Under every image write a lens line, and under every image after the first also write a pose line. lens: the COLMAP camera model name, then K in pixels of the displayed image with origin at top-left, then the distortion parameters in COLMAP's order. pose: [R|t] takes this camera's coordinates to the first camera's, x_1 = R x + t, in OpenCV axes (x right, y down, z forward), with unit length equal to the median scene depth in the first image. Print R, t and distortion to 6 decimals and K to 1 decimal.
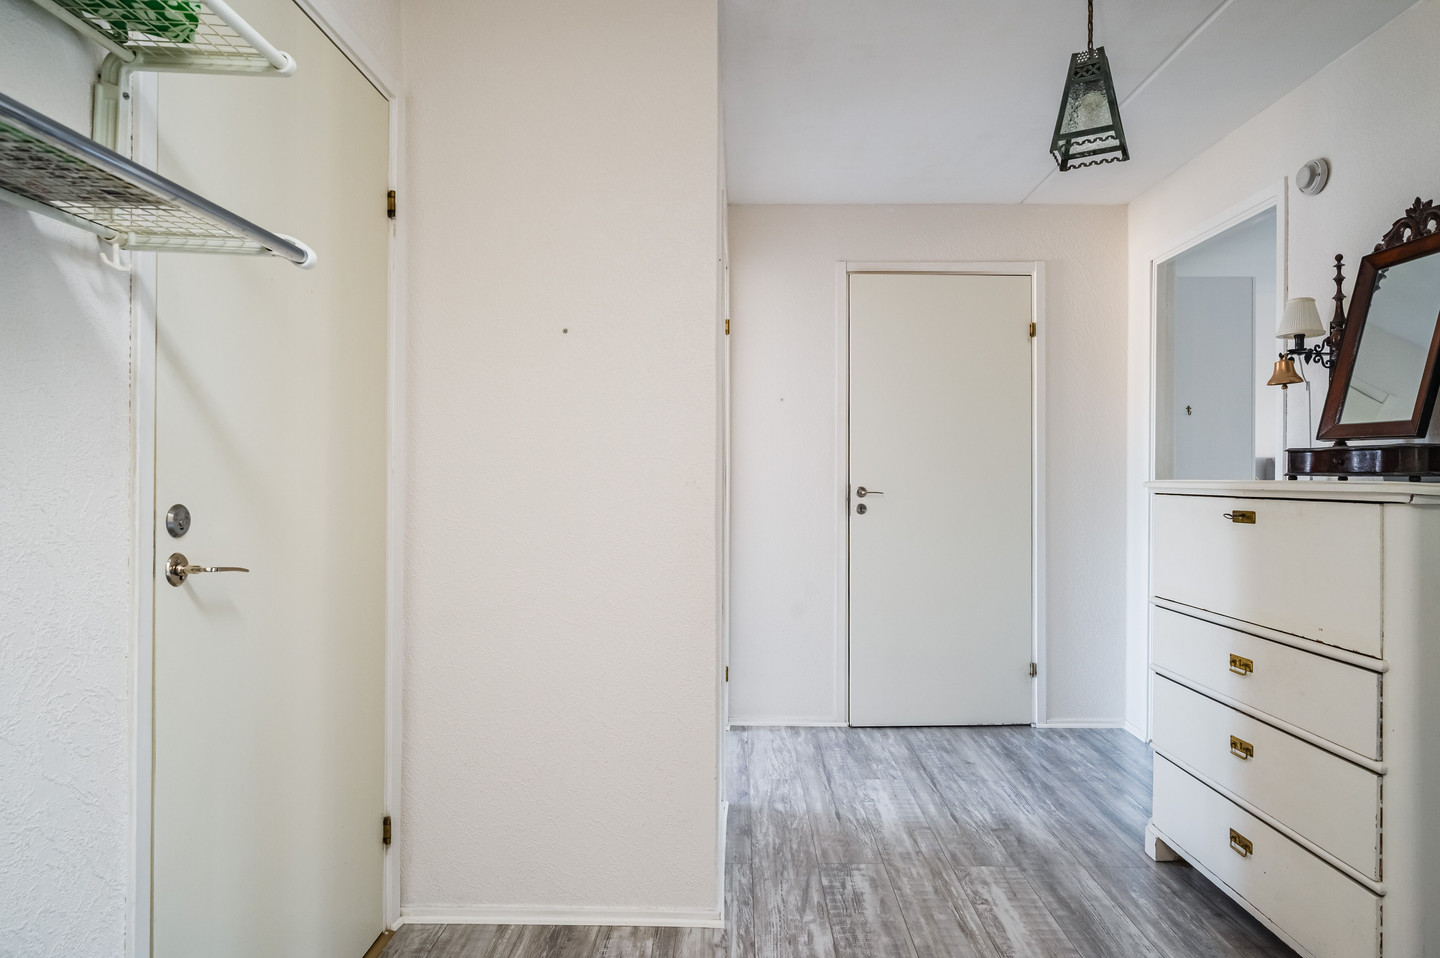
lens RADIAL K [[824.4, 0, 720.1], [0, 824.4, 473.5], [0, 0, 1]] dist [-0.007722, 0.001456]
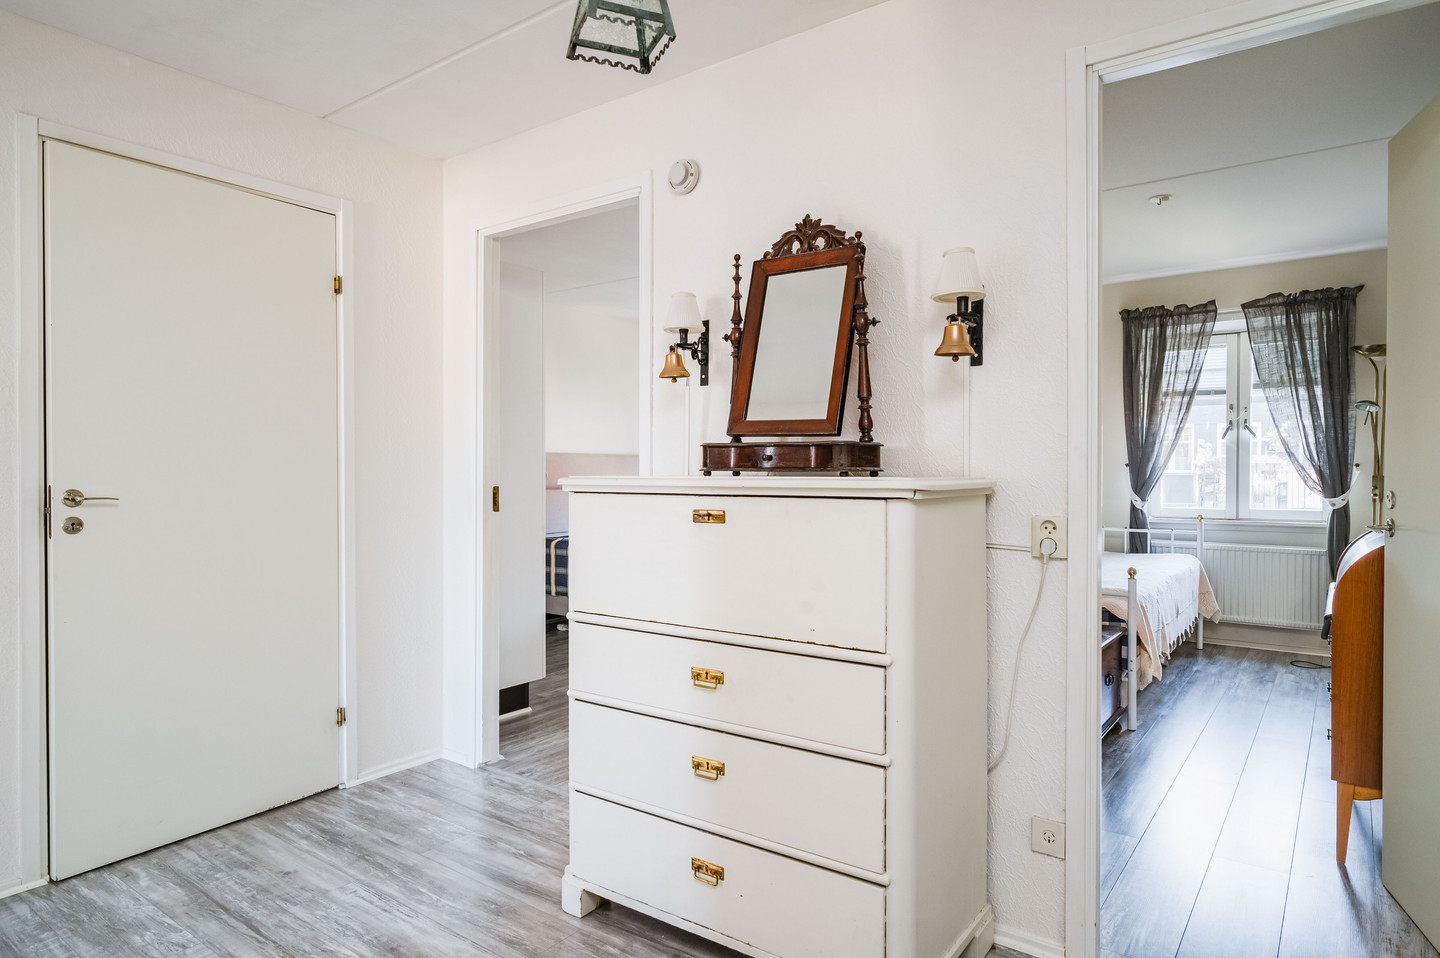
lens RADIAL K [[824.4, 0, 720.1], [0, 824.4, 473.5], [0, 0, 1]] dist [-0.007722, 0.001456]
pose [[0.567205, -0.007986, 0.823538, -0.081332], [-0.000044, 0.999953, 0.009727, -0.003095], [-0.823577, -0.005554, 0.567177, 0.334949]]
